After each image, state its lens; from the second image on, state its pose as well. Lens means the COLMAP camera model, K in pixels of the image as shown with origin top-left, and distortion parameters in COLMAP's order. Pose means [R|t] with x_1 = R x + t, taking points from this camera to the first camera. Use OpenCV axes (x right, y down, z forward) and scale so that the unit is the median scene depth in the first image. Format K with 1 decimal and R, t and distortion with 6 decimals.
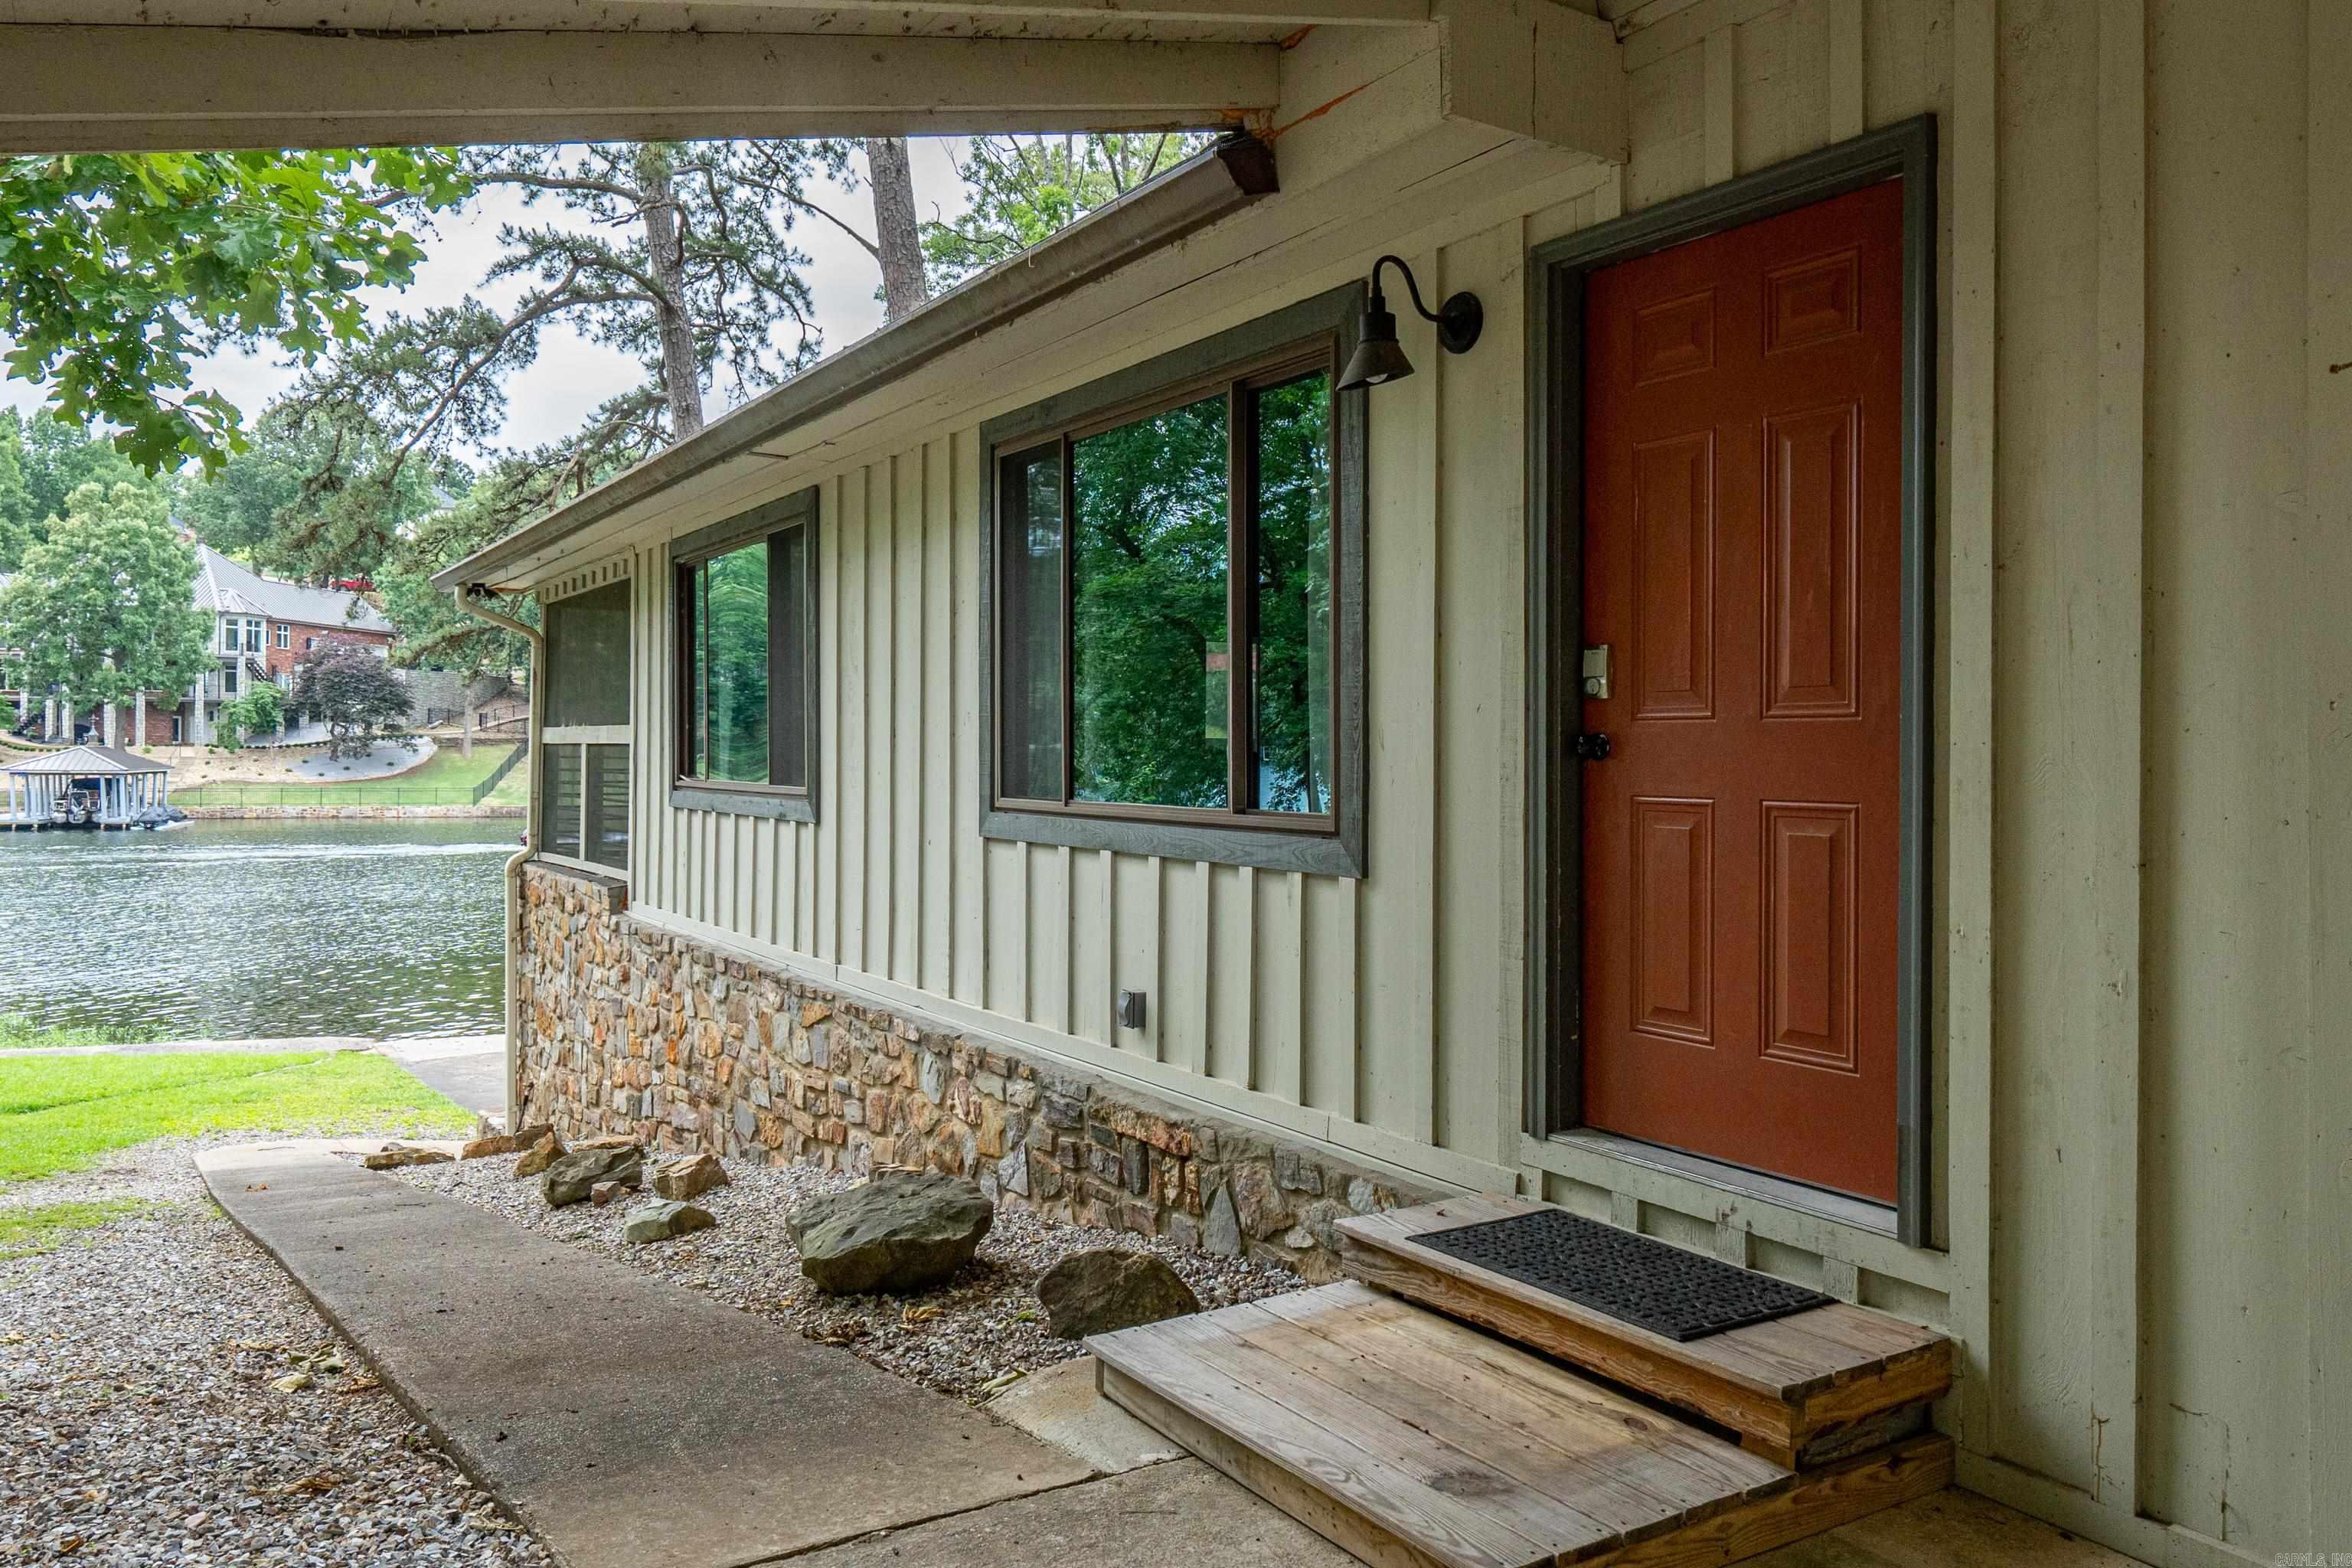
lens RADIAL K [[1656.4, 0, 1183.4], [0, 1656.4, 761.9], [0, 0, 1]] dist [-0.004558, -0.001358]
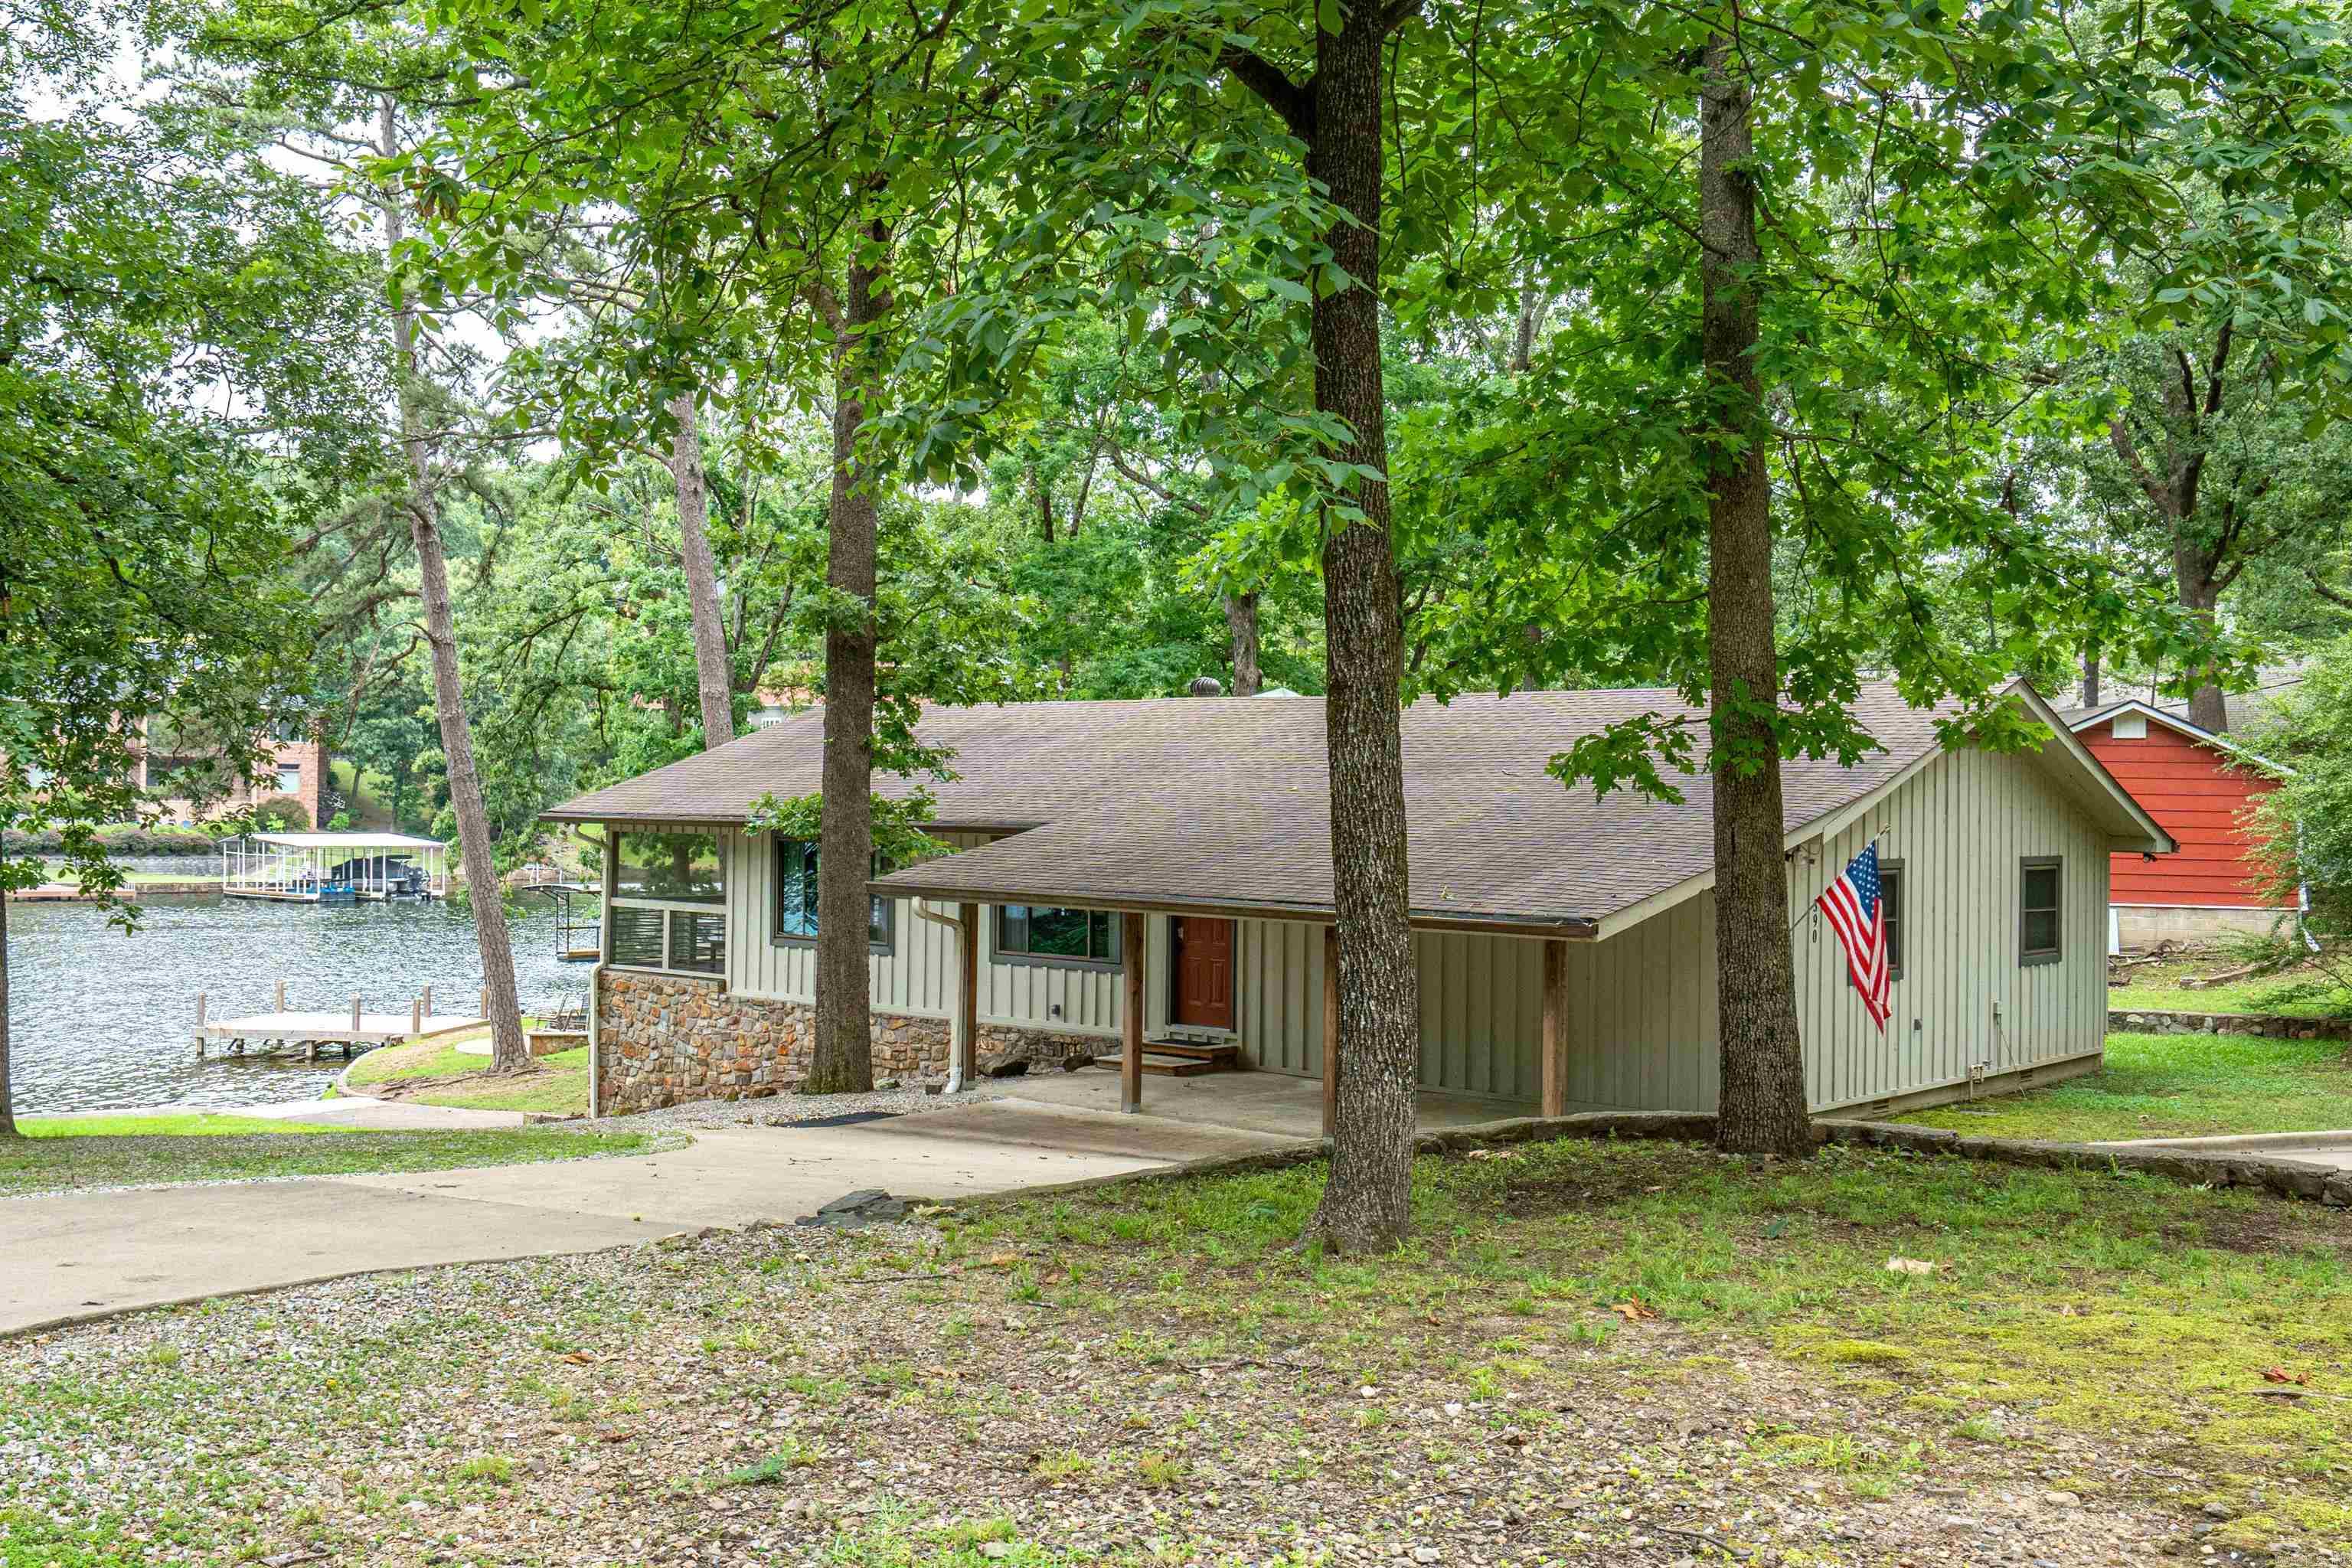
lens RADIAL K [[2287.8, 0, 1177.1], [0, 2287.8, 785.8], [0, 0, 1]] dist [0.016320, 0.000000]
pose [[0.957661, 0.006061, 0.287833, -0.072195], [-0.004576, 0.999973, -0.005832, -0.018786], [-0.287861, 0.004268, 0.957663, -0.231622]]
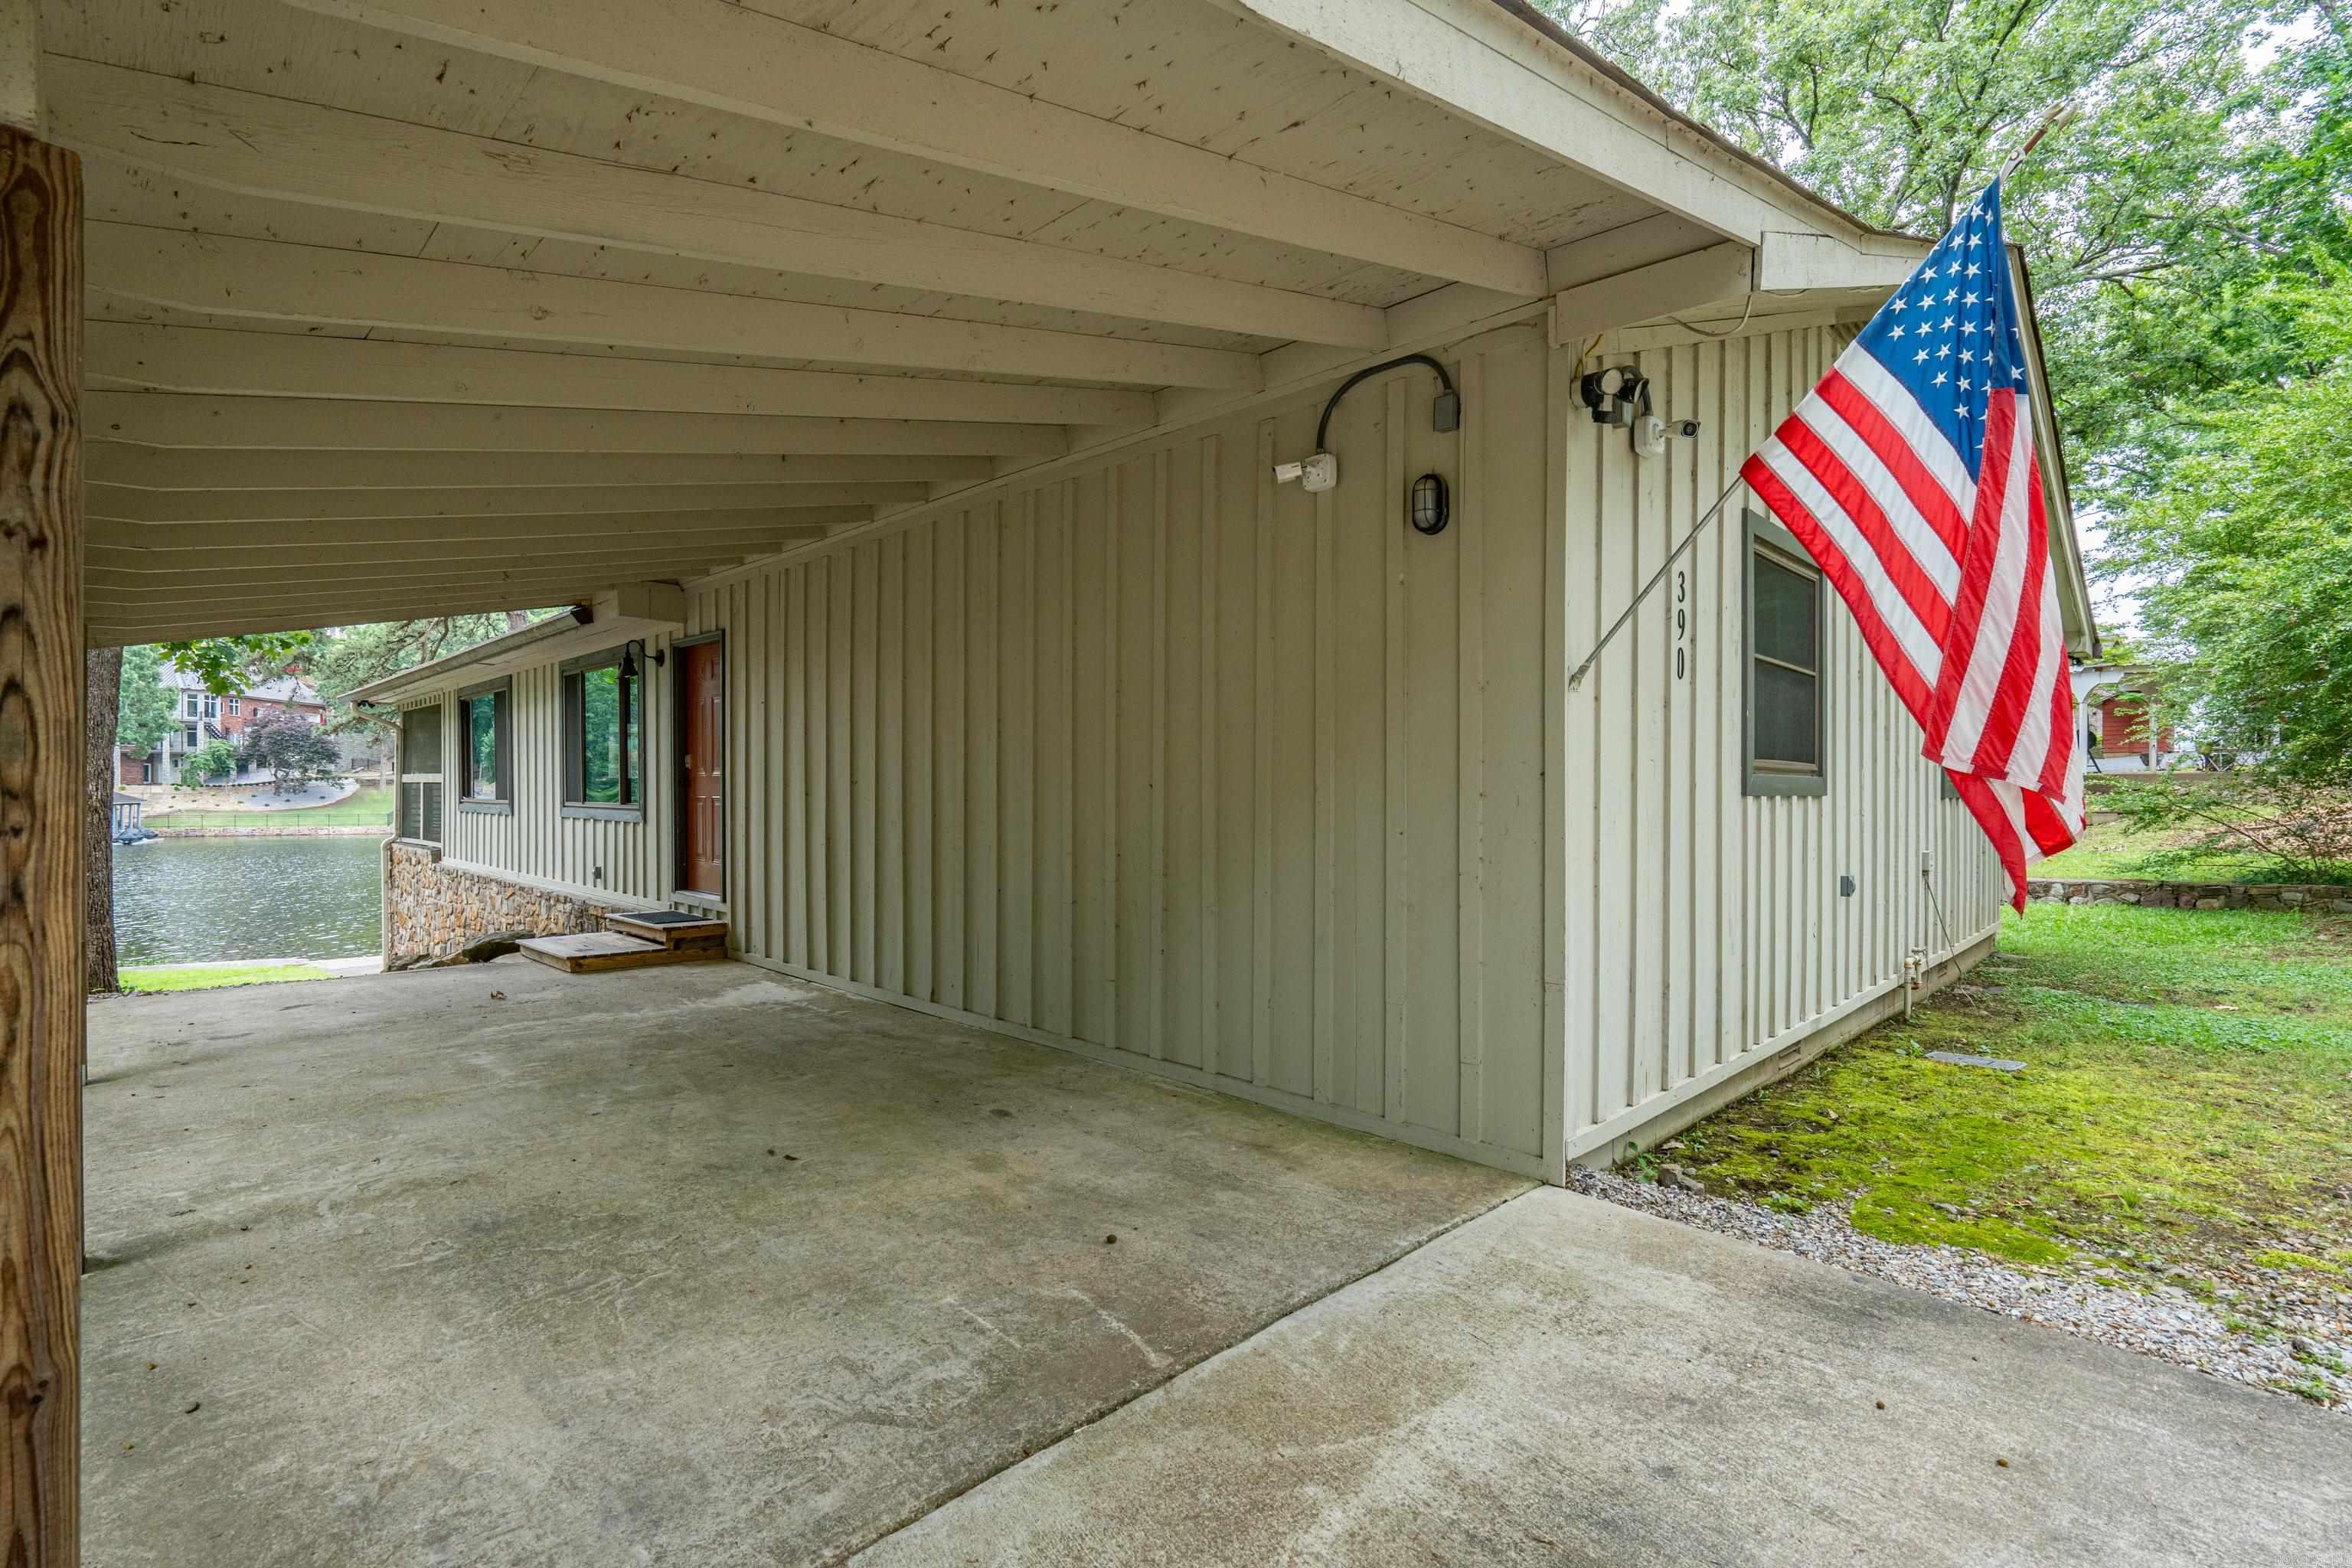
lens RADIAL K [[1068.3, 0, 1161.0], [0, 1068.3, 803.8], [0, 0, 1]] dist [-0.009759, 0.000238]
pose [[0.975792, -0.004612, 0.218650, 0.030070], [0.002768, 0.999958, 0.008739, 0.000813], [-0.218681, -0.007922, 0.975764, -0.059680]]
